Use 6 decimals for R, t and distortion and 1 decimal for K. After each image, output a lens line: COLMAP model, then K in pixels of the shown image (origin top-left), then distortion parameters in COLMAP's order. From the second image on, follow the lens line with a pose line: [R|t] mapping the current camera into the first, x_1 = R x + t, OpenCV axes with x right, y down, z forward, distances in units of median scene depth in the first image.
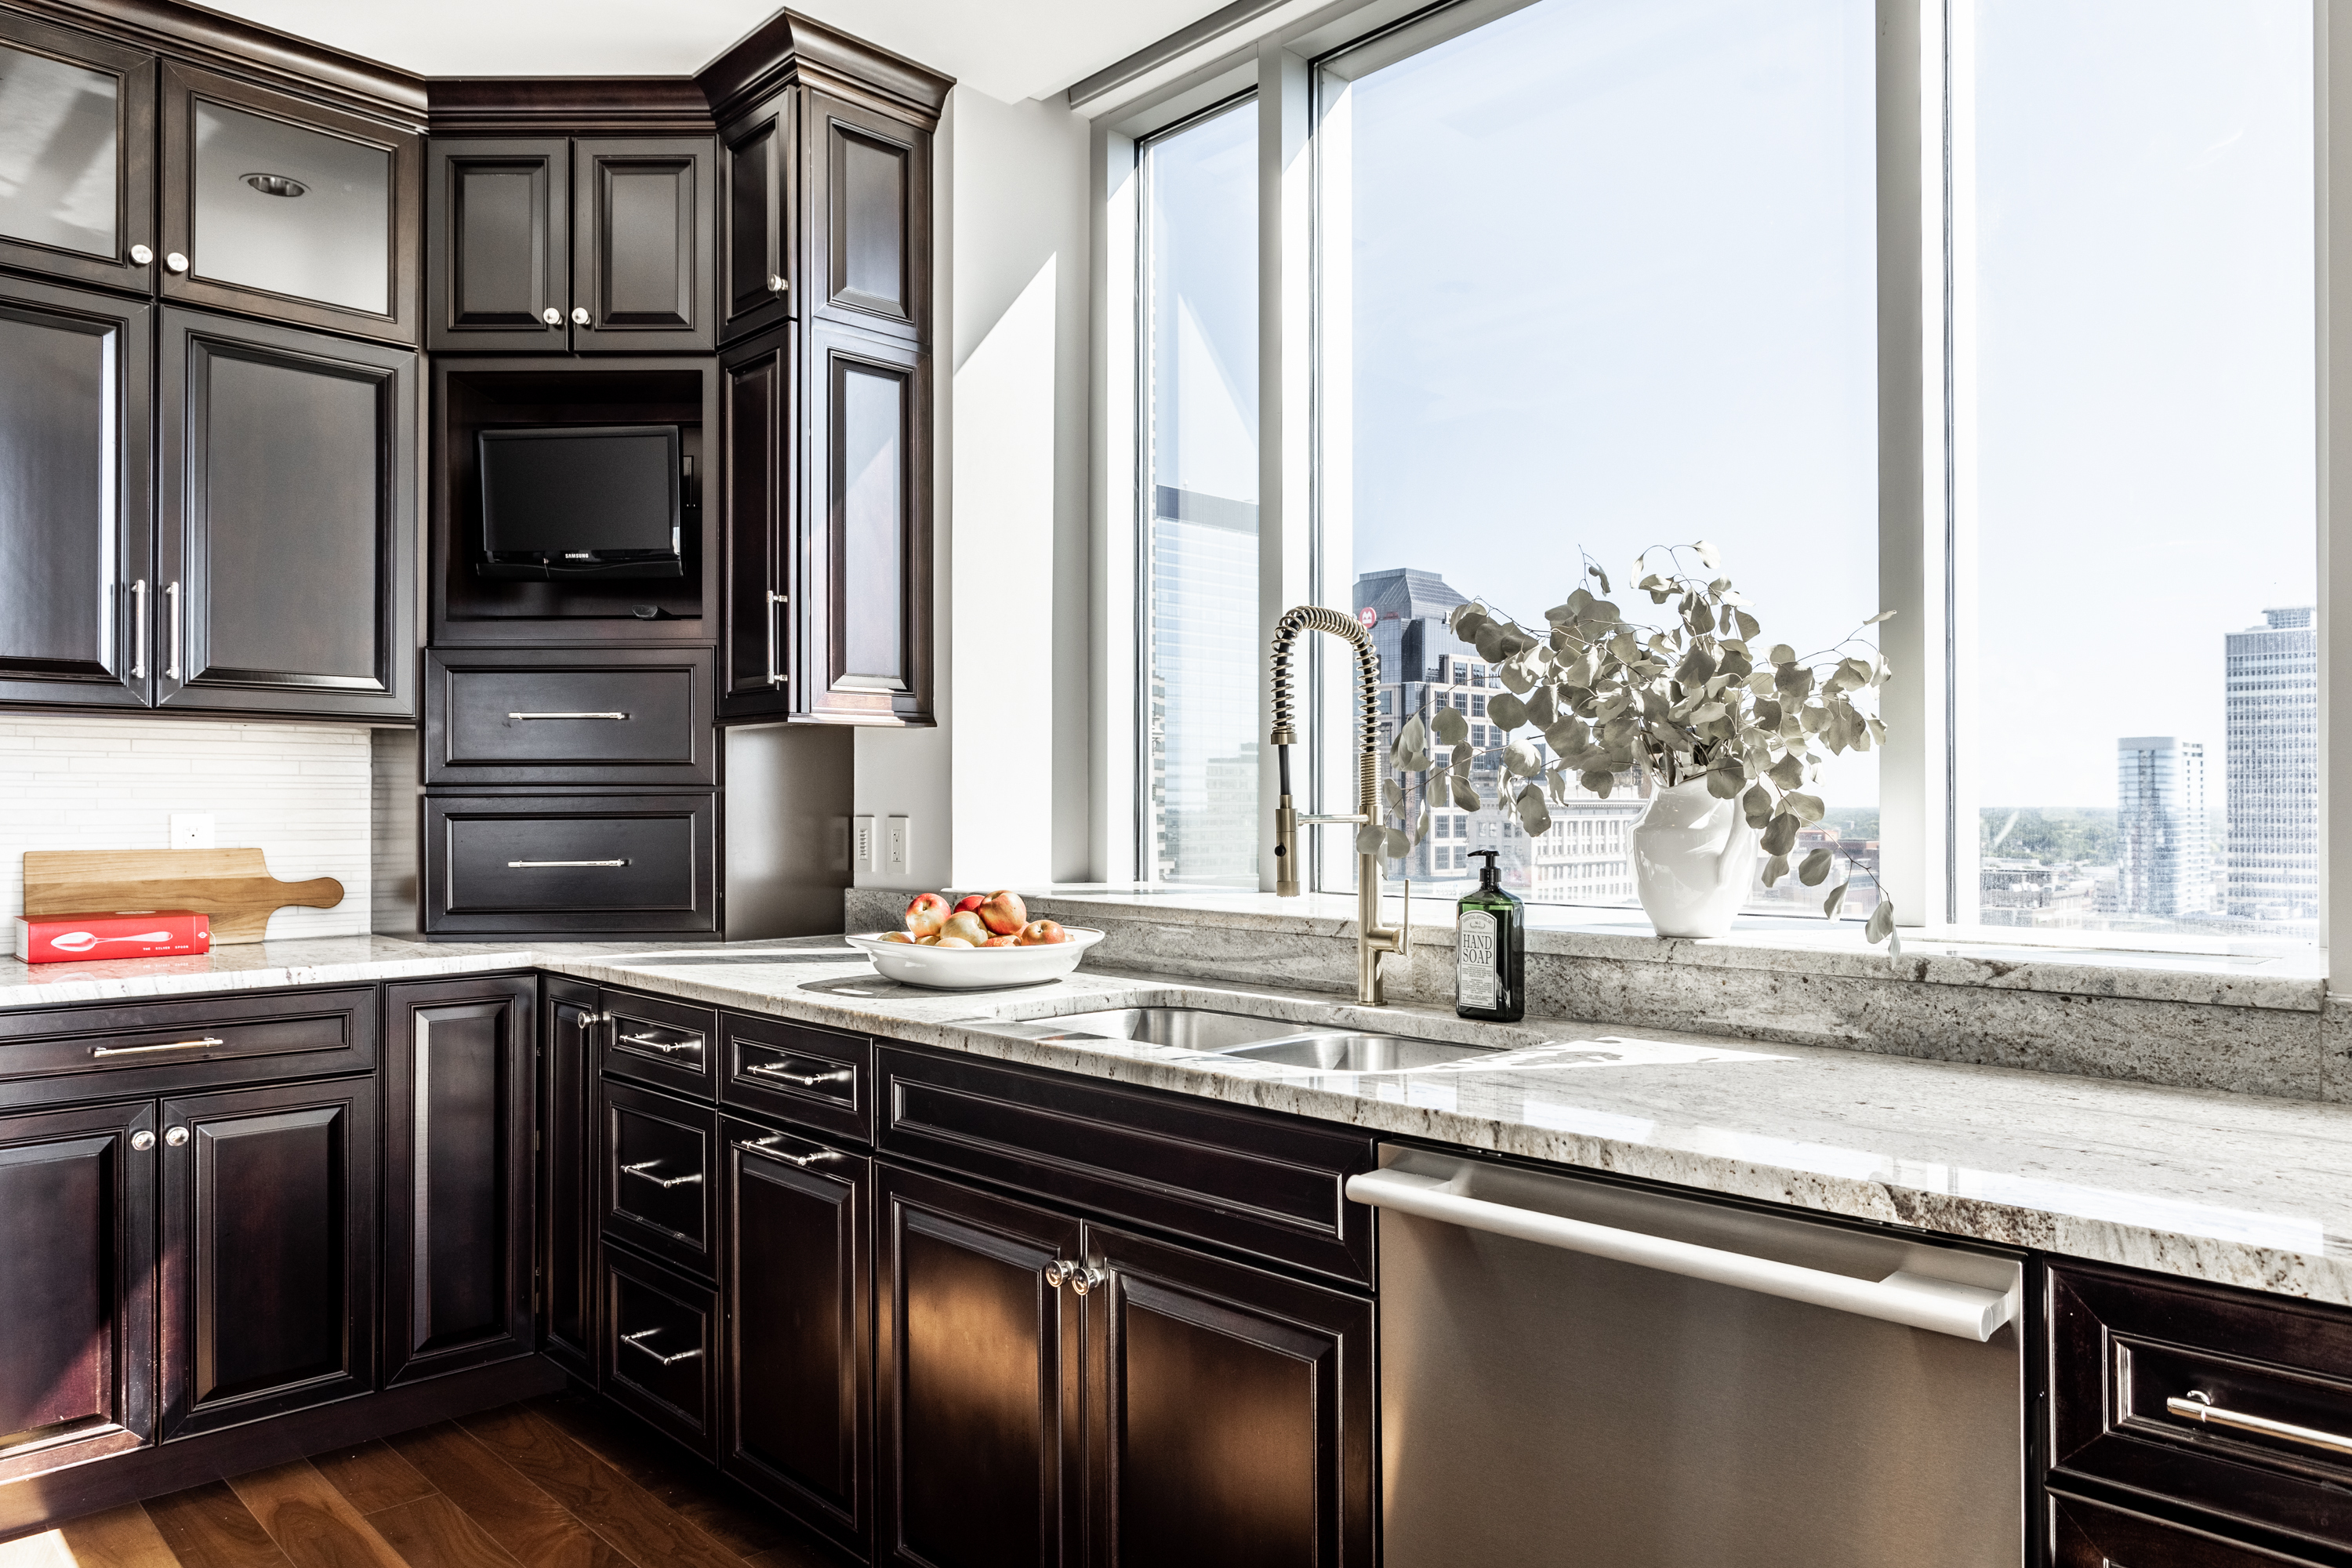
lens RADIAL K [[1529.2, 0, 1234.2], [0, 1529.2, 801.6], [0, 0, 1]] dist [-0.020168, 0.007631]
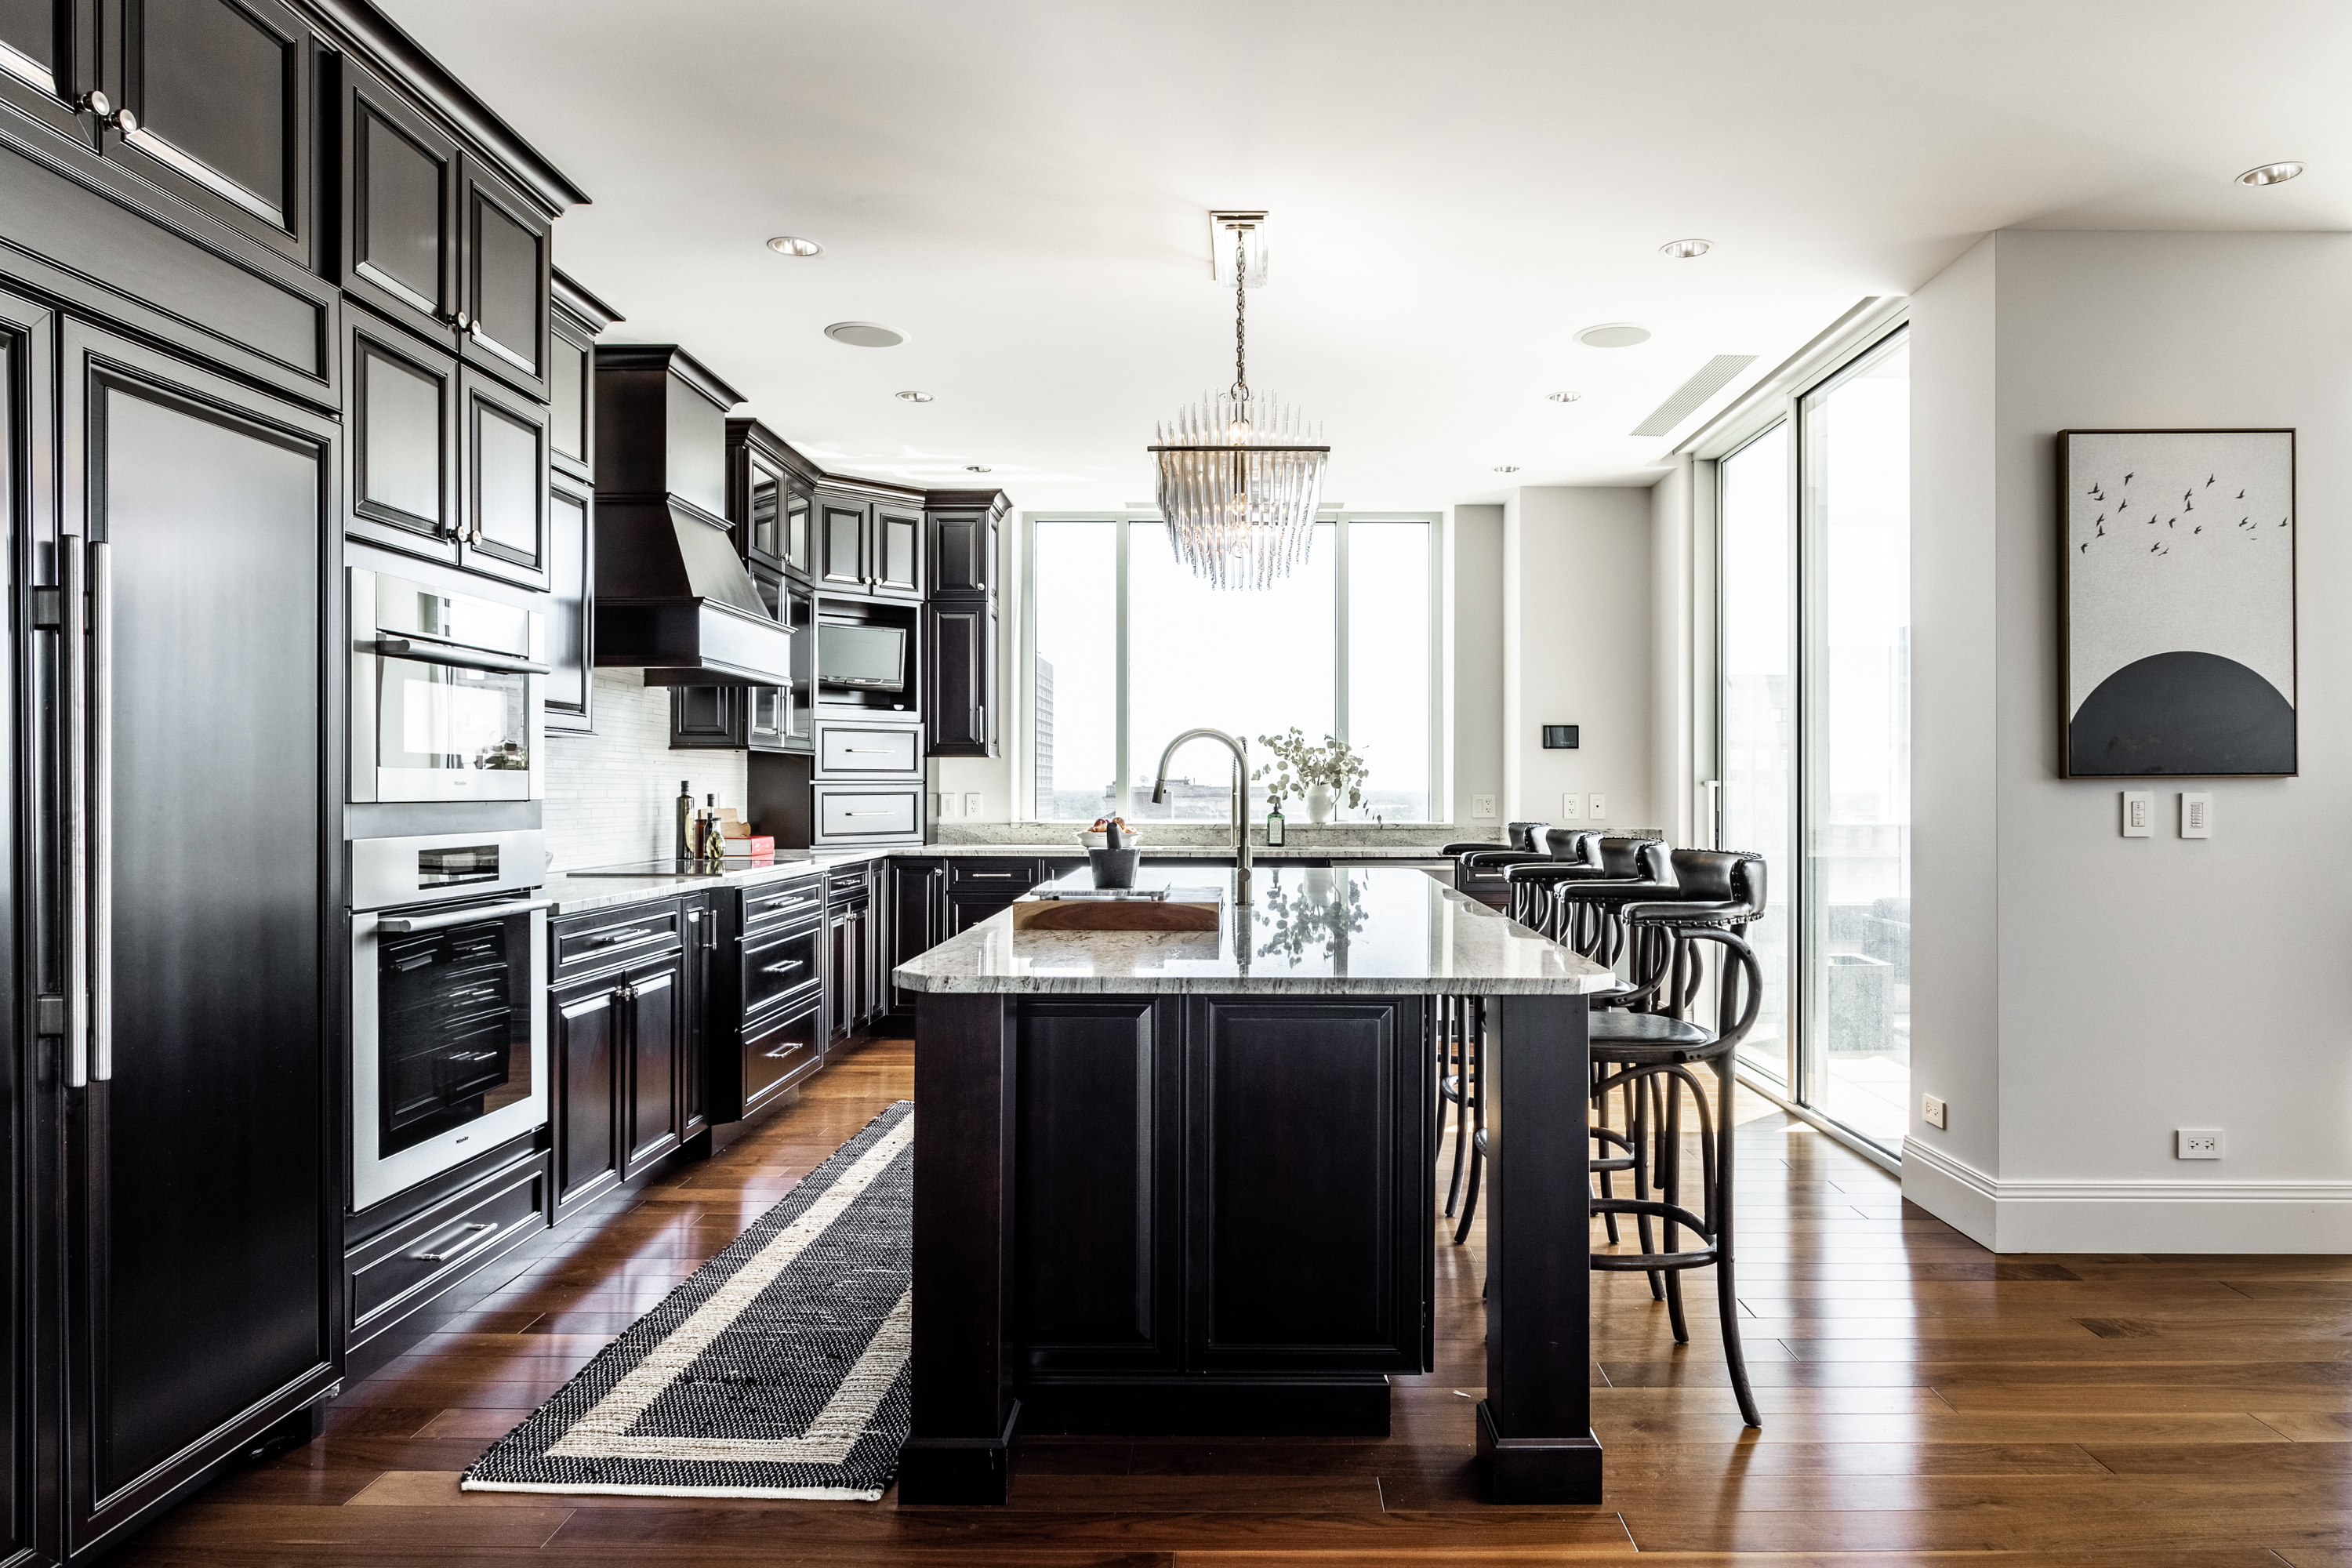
lens RADIAL K [[1426.9, 0, 1270.0], [0, 1426.9, 776.0], [0, 0, 1]] dist [-0.002761, -0.002542]
pose [[0.701111, 0.009010, 0.712995, -1.623252], [-0.004936, 0.999958, -0.007782, -0.003436], [-0.713035, 0.001936, 0.701126, -1.008692]]
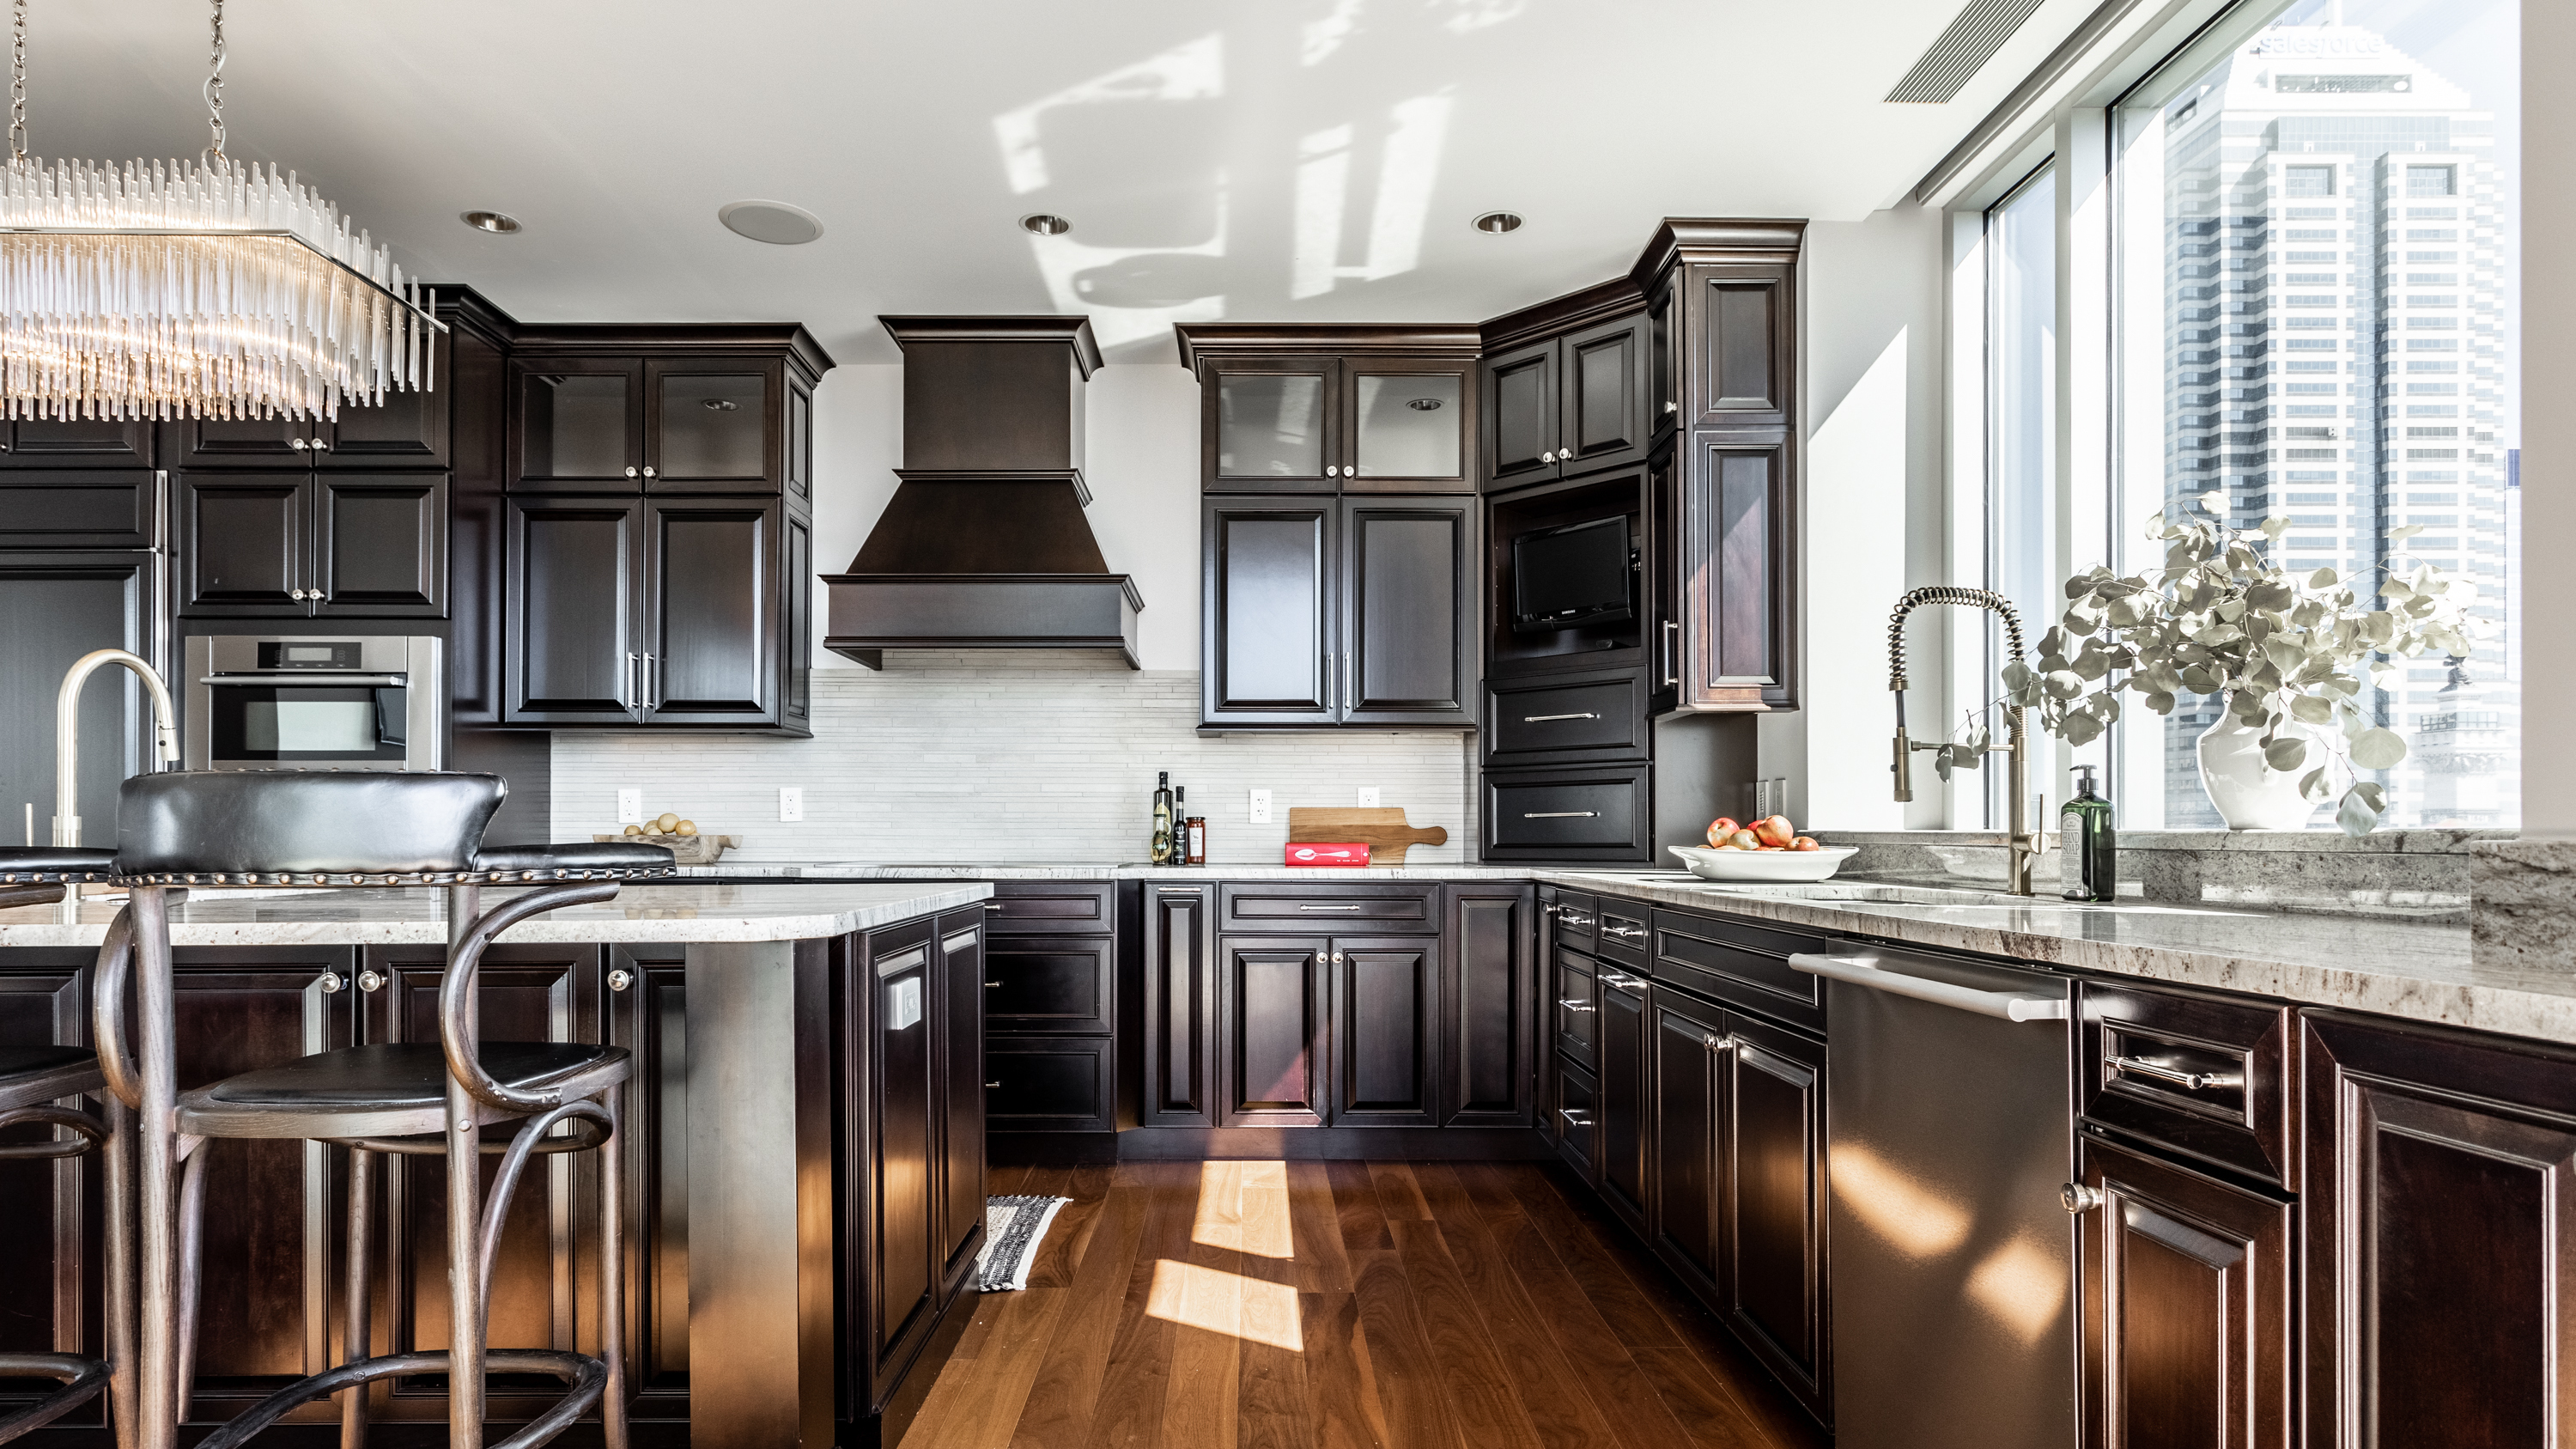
lens RADIAL K [[1370.5, 0, 1264.4], [0, 1370.5, 817.6], [0, 0, 1]] dist [0.009743, -0.000848]
pose [[0.705764, -0.007723, -0.708405, 0.335994], [0.000906, 0.999950, -0.009999, 0.058971], [0.708447, 0.006415, 0.705735, -0.181918]]
